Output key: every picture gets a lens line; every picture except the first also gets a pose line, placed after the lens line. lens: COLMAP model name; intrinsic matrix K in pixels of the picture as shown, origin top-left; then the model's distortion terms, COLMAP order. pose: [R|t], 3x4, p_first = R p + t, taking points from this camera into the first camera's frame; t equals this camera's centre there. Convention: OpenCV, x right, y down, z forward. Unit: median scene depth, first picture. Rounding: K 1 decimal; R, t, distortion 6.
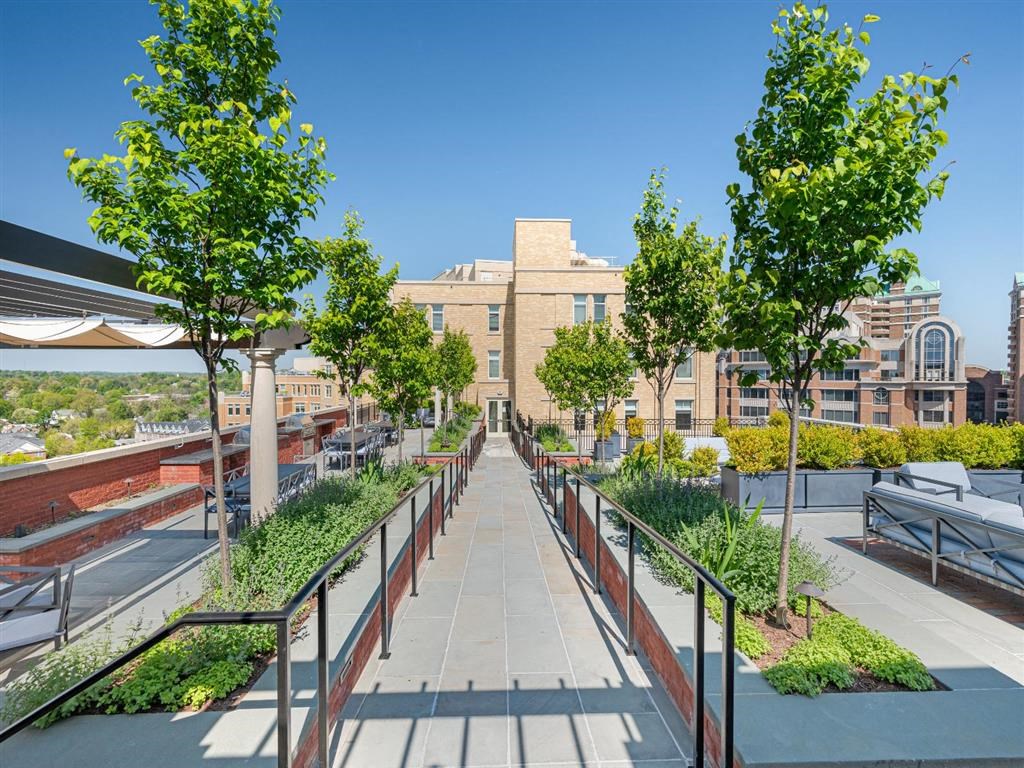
lens RADIAL K [[454.7, 0, 514.4], [0, 454.7, 383.6], [0, 0, 1]] dist [0.000890, 0.000352]
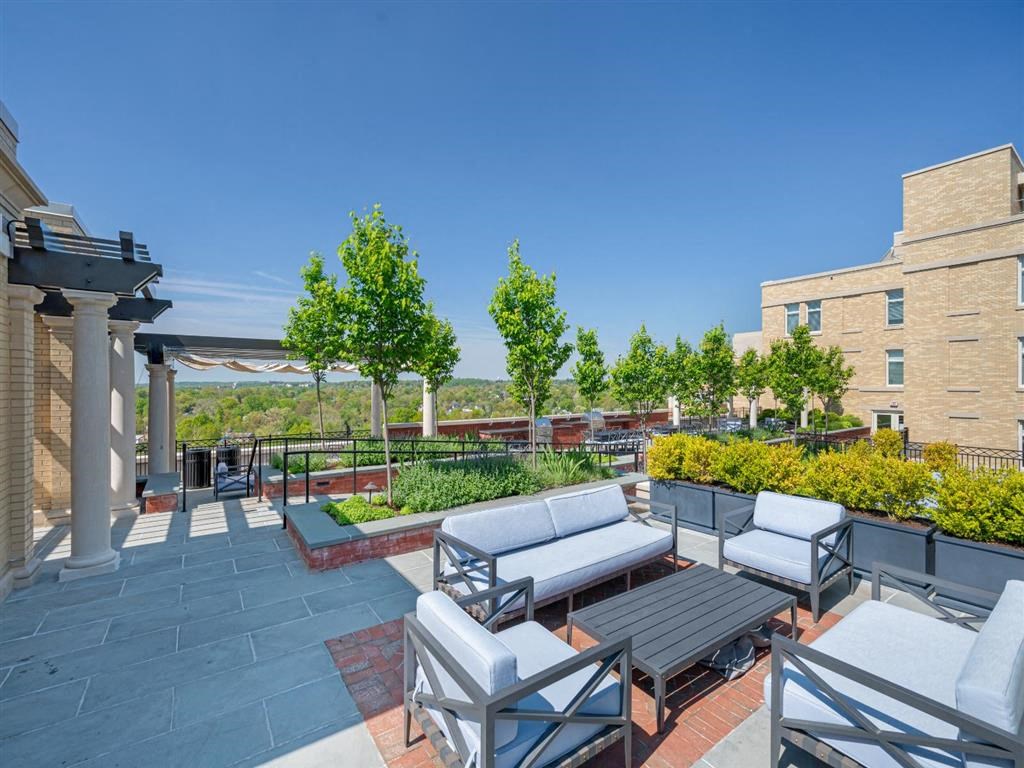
lens RADIAL K [[454.7, 0, 503.7], [0, 454.7, 388.2], [0, 0, 1]] dist [0.000890, 0.000352]
pose [[0.538442, 0.004263, -0.842652, 0.106261], [-0.007982, 0.999968, -0.000042, -0.000840], [0.842625, 0.006749, 0.538459, 0.012145]]
